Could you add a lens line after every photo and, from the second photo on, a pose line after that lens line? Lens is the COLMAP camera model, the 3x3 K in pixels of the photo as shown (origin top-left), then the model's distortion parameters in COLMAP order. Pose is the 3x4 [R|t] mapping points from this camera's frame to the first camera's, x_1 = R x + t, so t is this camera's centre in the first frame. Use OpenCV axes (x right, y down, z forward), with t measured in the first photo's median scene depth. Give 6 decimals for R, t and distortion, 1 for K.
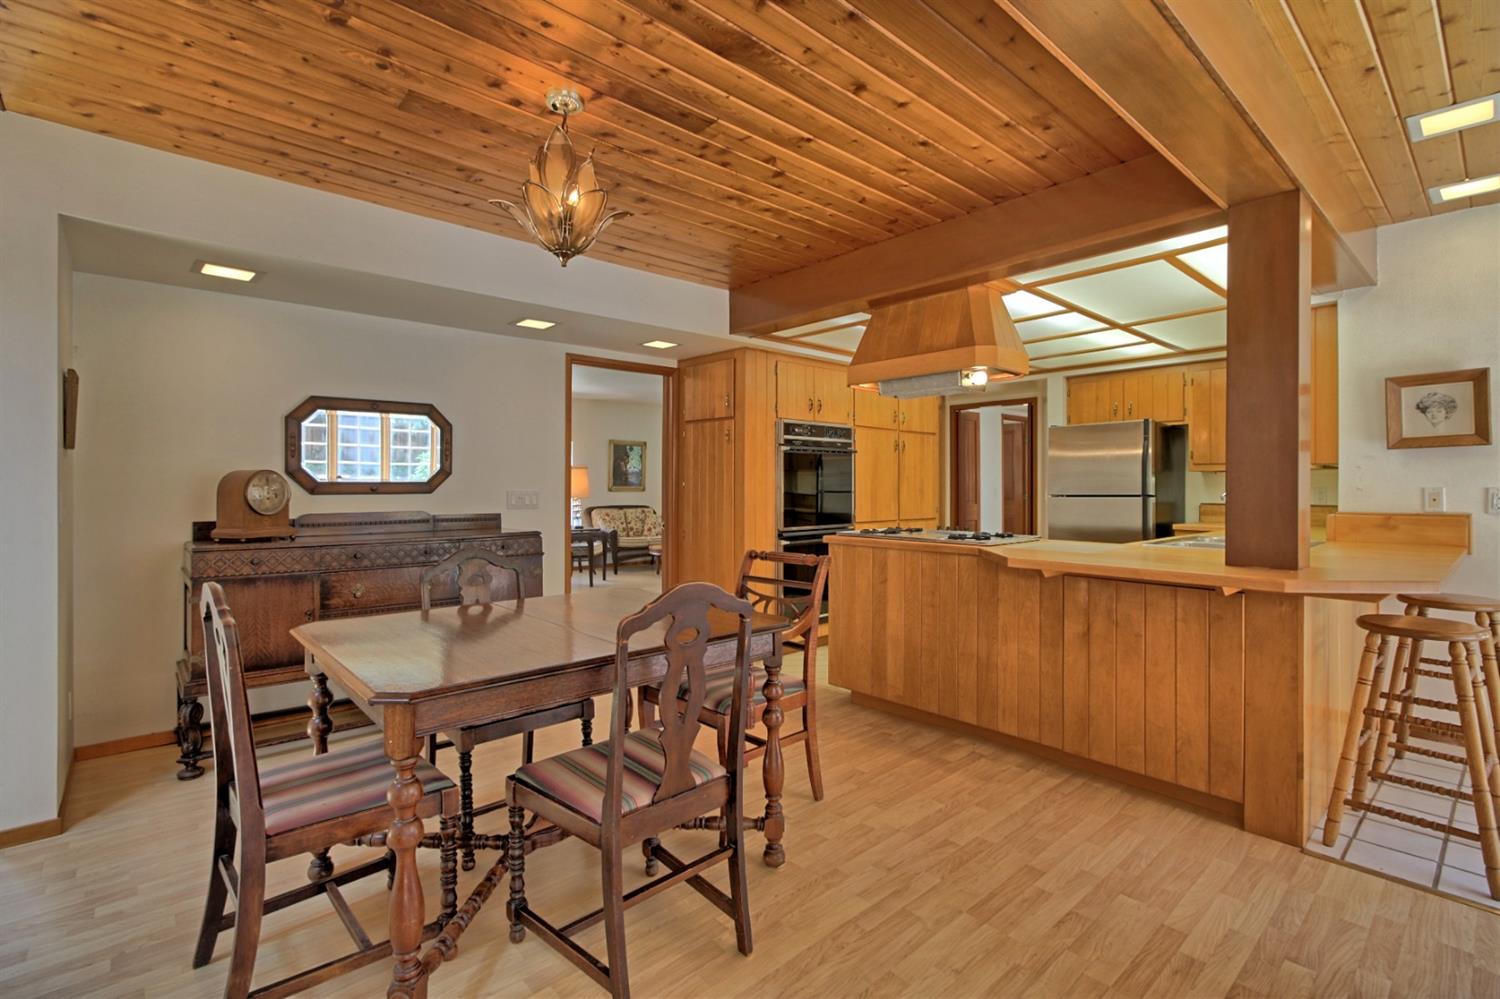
lens RADIAL K [[687.5, 0, 752.5], [0, 687.5, 486.4], [0, 0, 1]] dist [-0.007732, 0.001075]
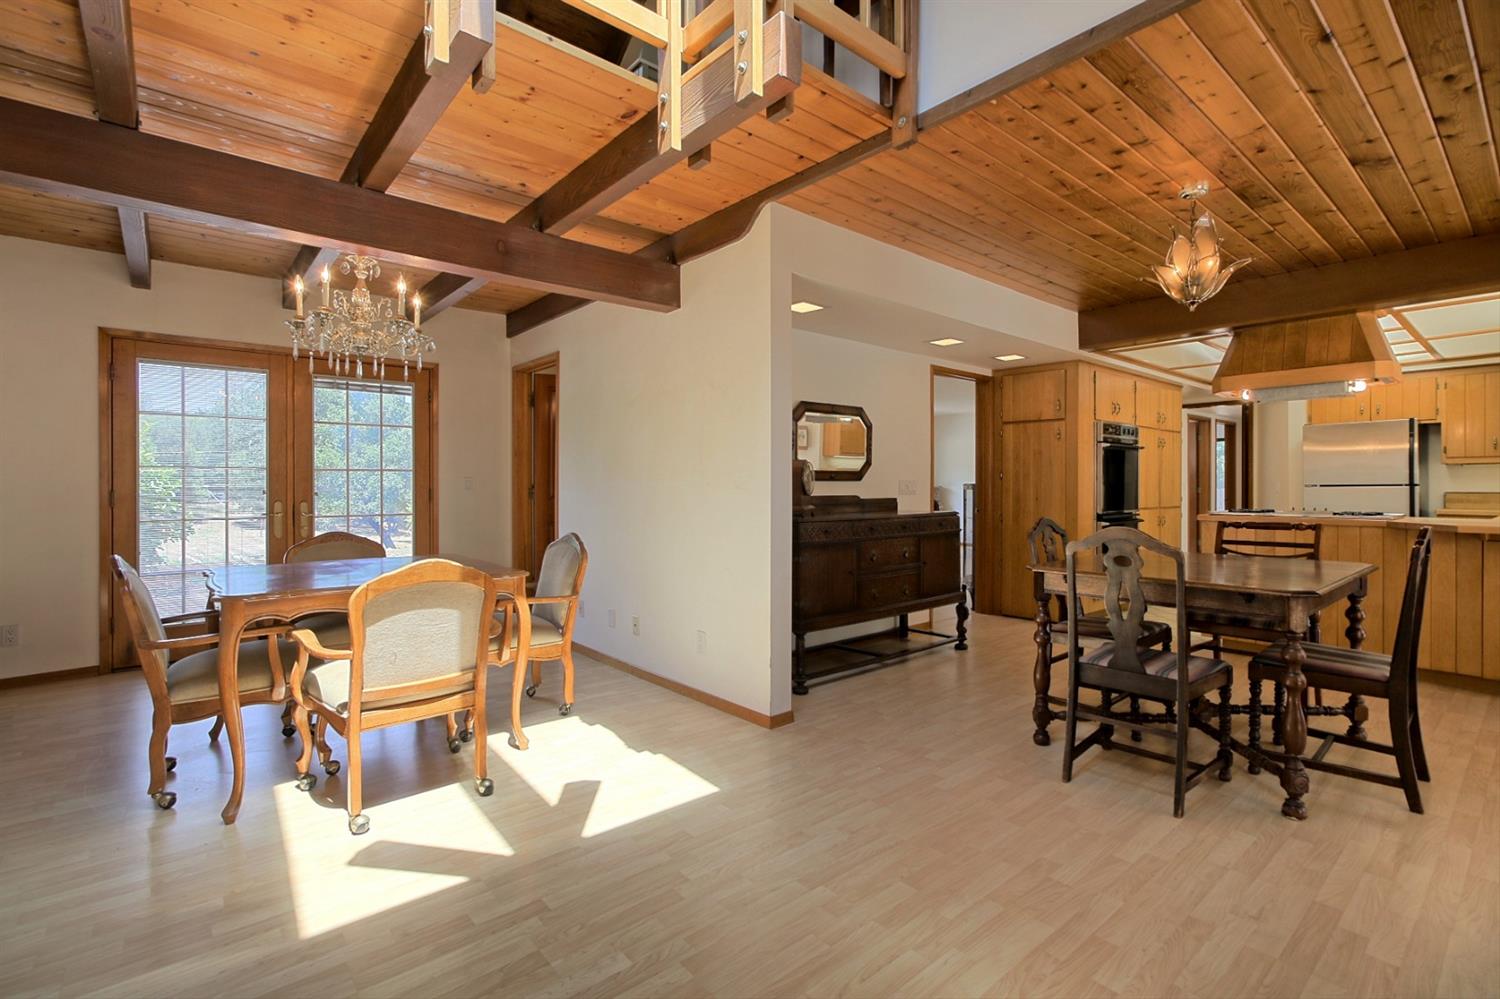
lens RADIAL K [[682.1, 0, 757.7], [0, 682.1, 475.8], [0, 0, 1]] dist [-0.002310, 0.011224]
pose [[0.999770, -0.000301, -0.021459, -0.504525], [-0.000076, 0.999846, -0.017560, 0.018725], [0.021461, 0.017558, 0.999616, -0.180616]]
